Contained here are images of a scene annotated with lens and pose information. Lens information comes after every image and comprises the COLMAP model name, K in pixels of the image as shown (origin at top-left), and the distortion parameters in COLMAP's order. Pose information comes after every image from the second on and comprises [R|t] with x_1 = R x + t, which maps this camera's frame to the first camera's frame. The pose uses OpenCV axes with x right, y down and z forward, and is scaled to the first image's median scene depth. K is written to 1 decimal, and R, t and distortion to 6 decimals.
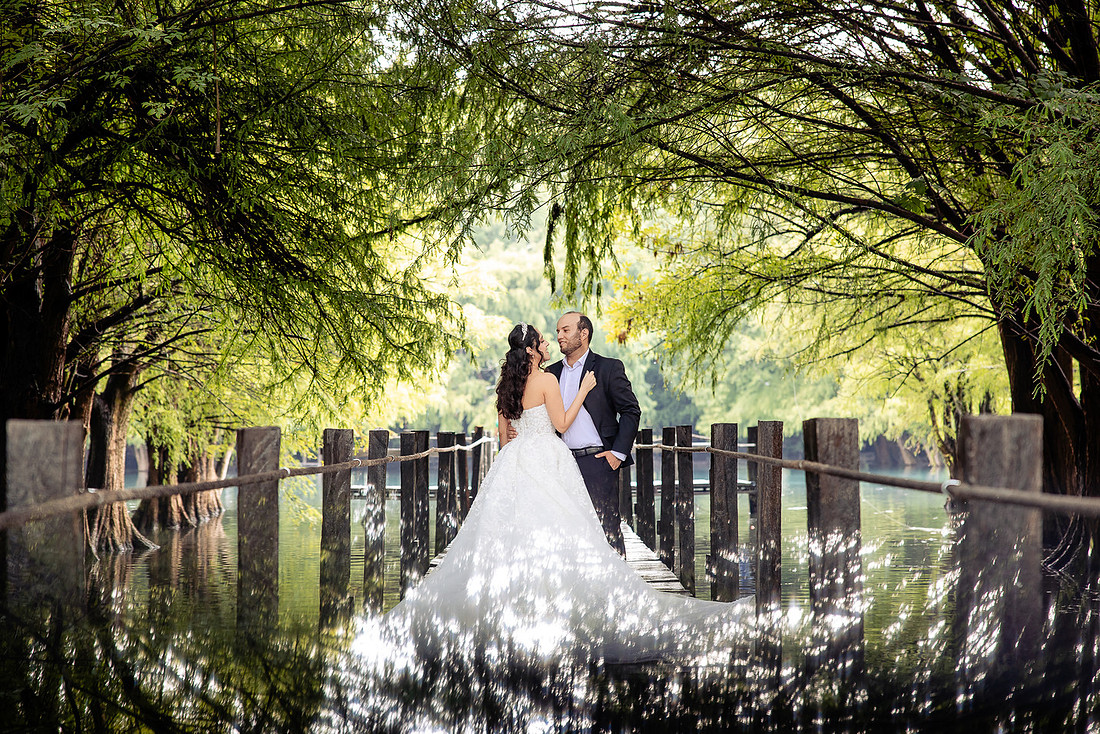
lens RADIAL K [[2213.9, 0, 549.8], [0, 2213.9, 366.5], [0, 0, 1]] dist [0.005640, 0.000000]
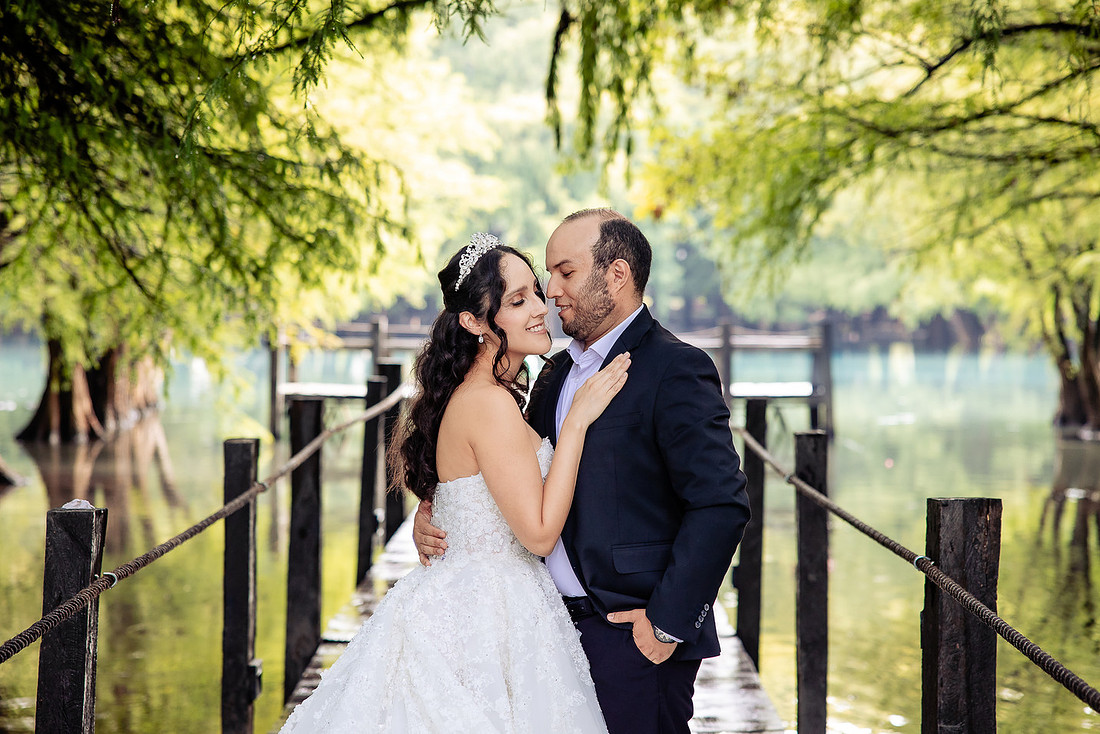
lens RADIAL K [[2213.9, 0, 550.5], [0, 2213.9, 367.9], [0, 0, 1]] dist [0.005640, 0.000000]
pose [[0.999883, 0.014369, -0.005261, 0.003525], [-0.013975, 0.997549, 0.068568, -0.014042], [0.006233, -0.068487, 0.997633, 0.355254]]
